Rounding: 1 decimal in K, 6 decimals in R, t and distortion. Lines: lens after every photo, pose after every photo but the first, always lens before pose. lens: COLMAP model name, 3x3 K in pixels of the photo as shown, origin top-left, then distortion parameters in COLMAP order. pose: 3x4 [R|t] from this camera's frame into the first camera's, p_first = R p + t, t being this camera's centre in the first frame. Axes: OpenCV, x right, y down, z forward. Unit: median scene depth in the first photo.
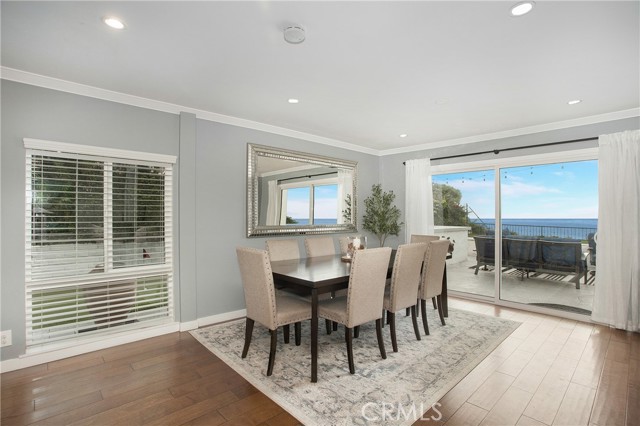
lens RADIAL K [[318.5, 0, 317.9], [0, 318.5, 216.8], [0, 0, 1]] dist [0.000323, 0.000244]
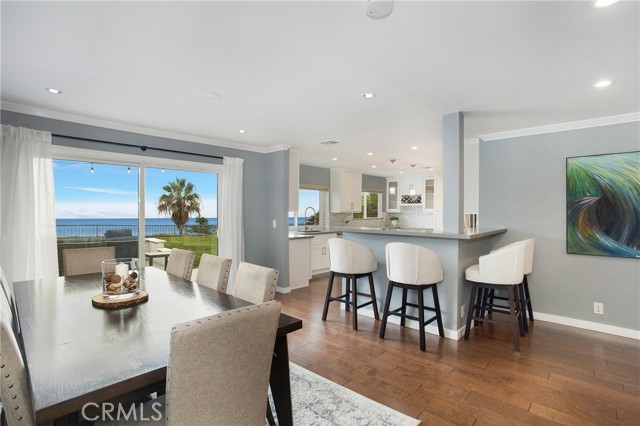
lens RADIAL K [[318.5, 0, 317.9], [0, 318.5, 216.8], [0, 0, 1]] dist [0.000323, 0.000244]
pose [[-0.030517, -0.022074, 0.999290, -0.548315], [0.000425, 0.999756, 0.022098, -0.034517], [-0.999534, 0.001099, -0.030500, 0.731403]]
